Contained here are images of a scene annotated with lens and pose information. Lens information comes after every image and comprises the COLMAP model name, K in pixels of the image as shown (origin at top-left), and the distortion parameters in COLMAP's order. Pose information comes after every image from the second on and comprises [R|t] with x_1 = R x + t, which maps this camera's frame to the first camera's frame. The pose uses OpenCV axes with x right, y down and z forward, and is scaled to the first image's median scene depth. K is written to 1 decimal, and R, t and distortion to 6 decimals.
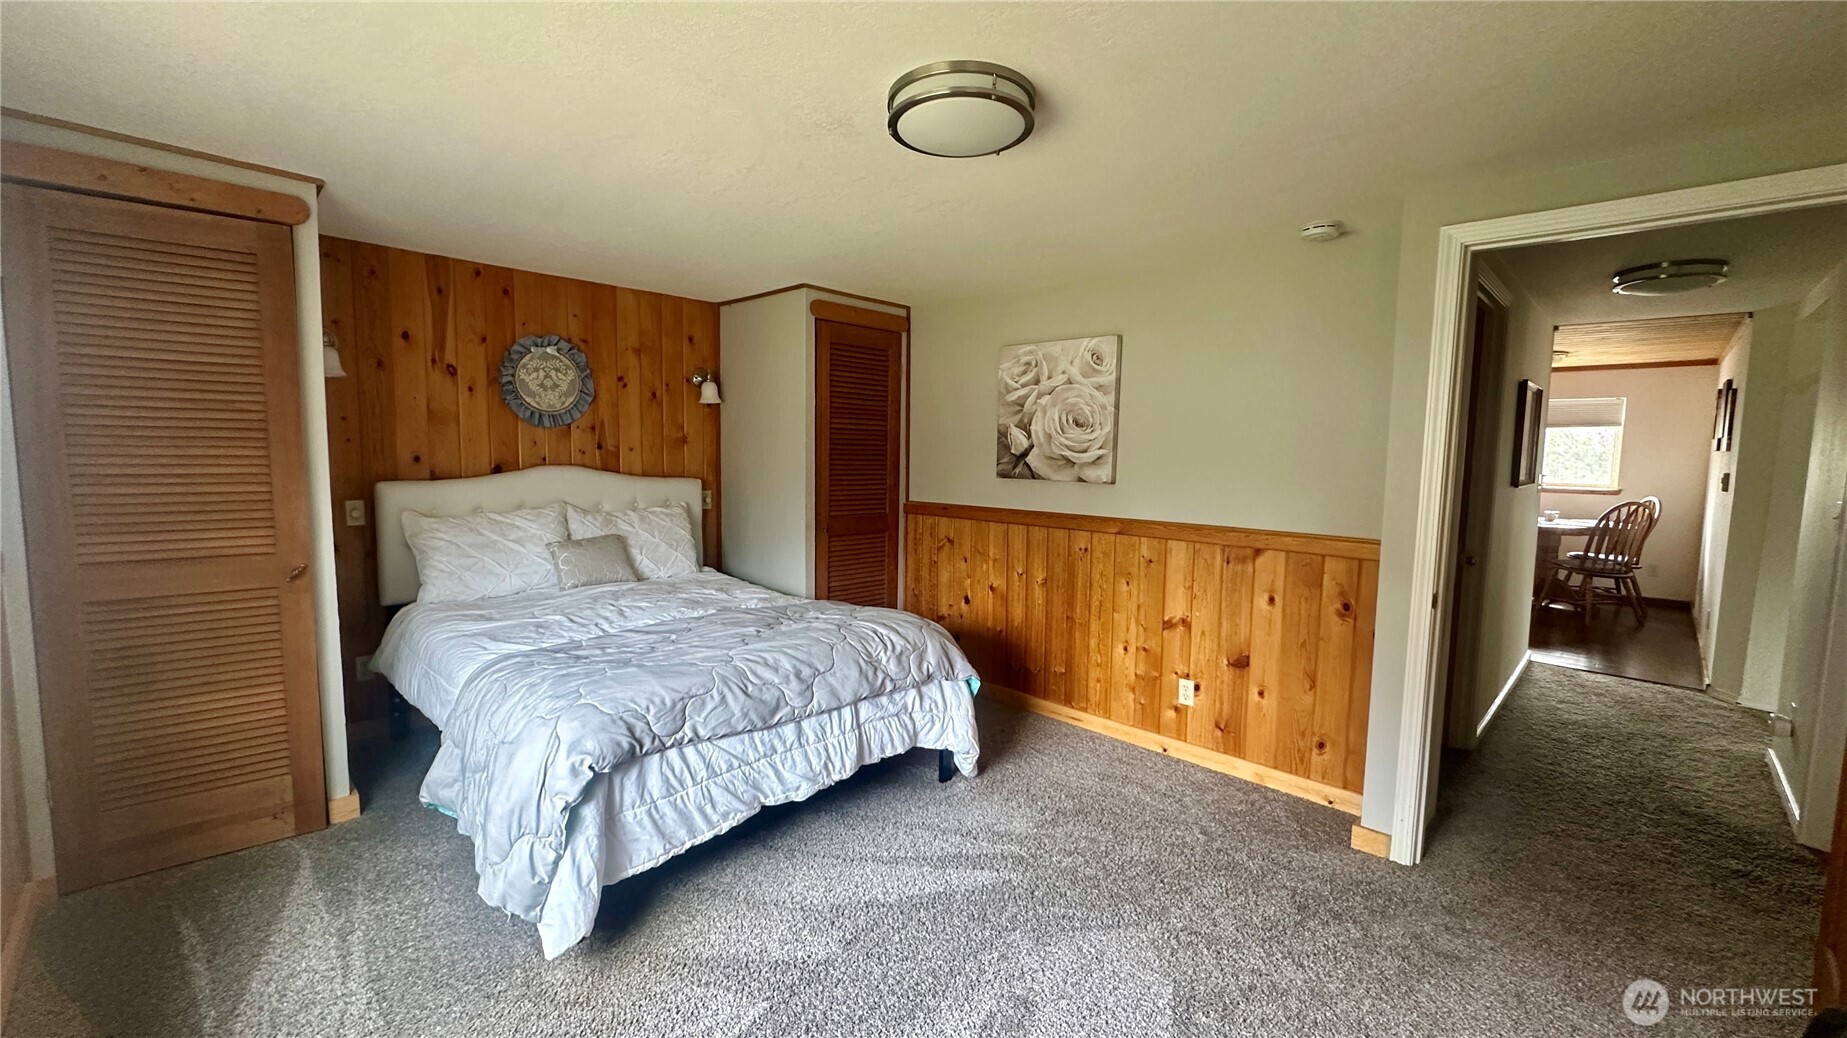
lens RADIAL K [[738.4, 0, 921.7], [0, 738.4, 516.2], [0, 0, 1]] dist [-0.002073, 0.000282]
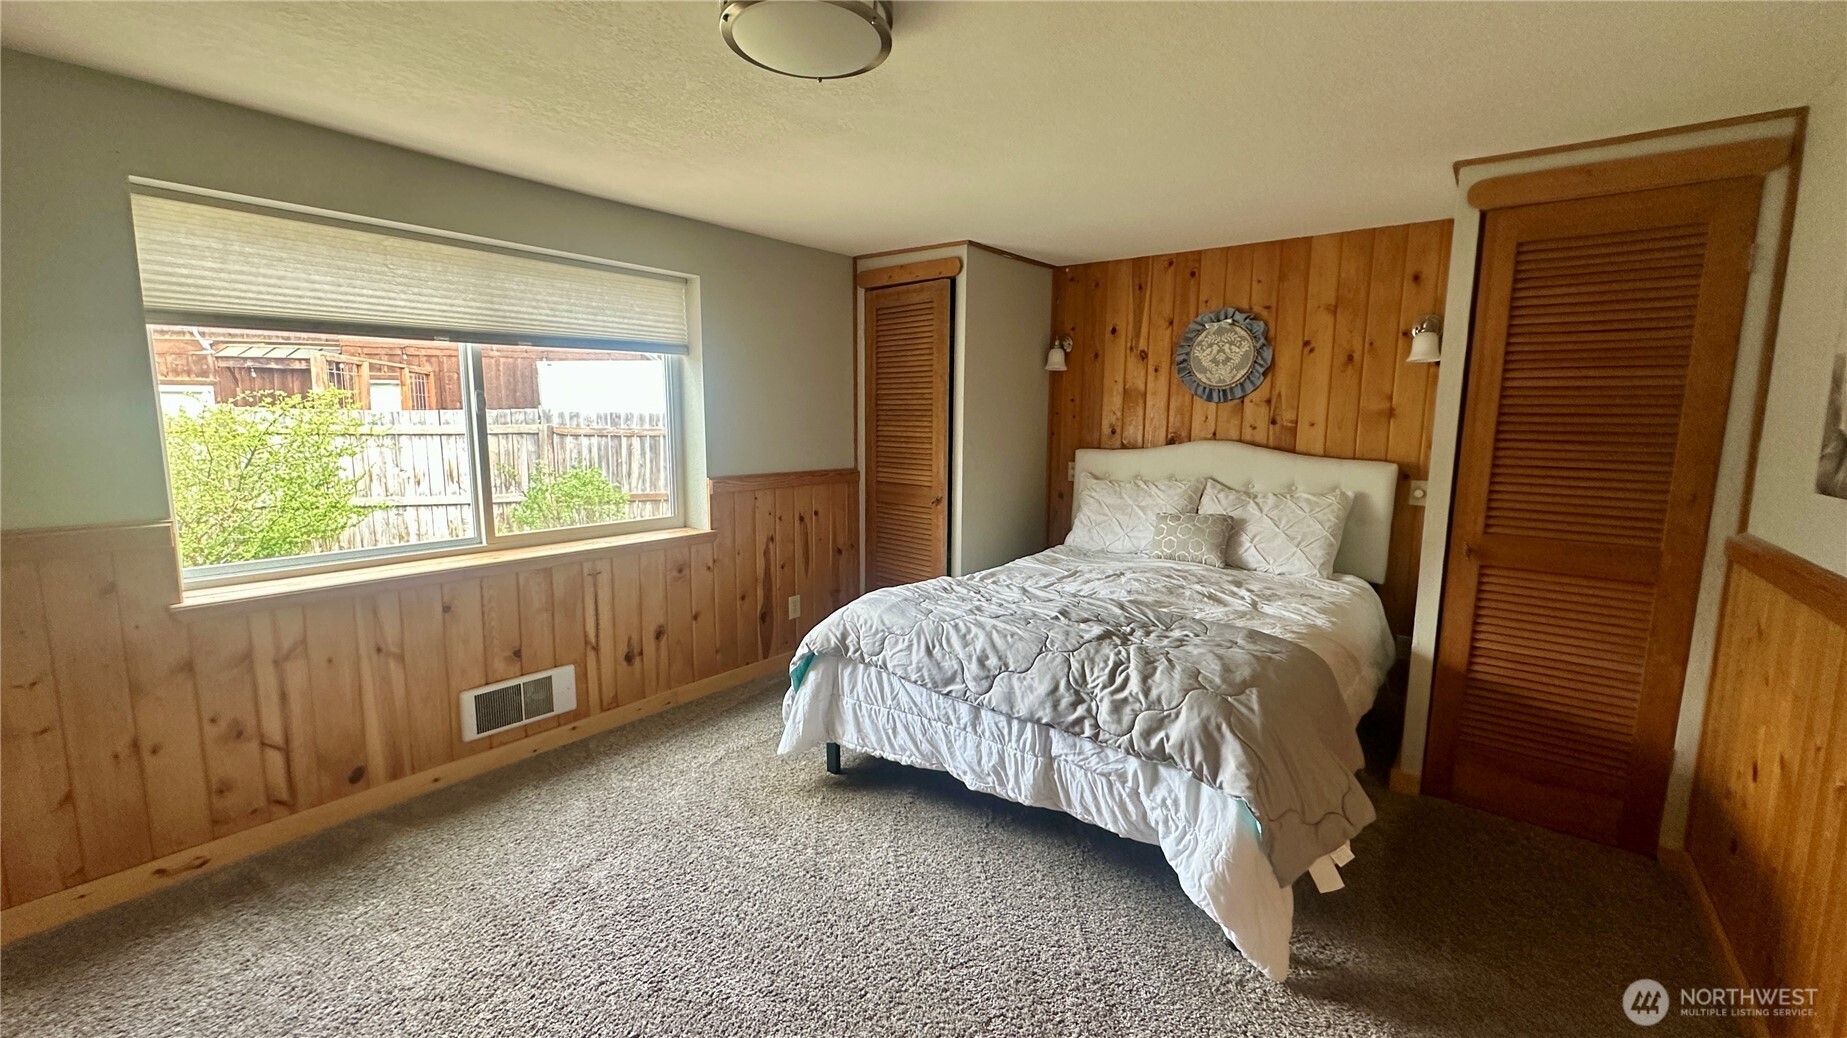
lens RADIAL K [[738.4, 0, 921.7], [0, 738.4, 516.2], [0, 0, 1]] dist [-0.002073, 0.000282]
pose [[0.117662, 0.120012, -0.985775, 0.518518], [-0.098056, 0.989223, 0.108728, -0.042674], [0.988201, 0.083868, 0.128162, 0.562836]]
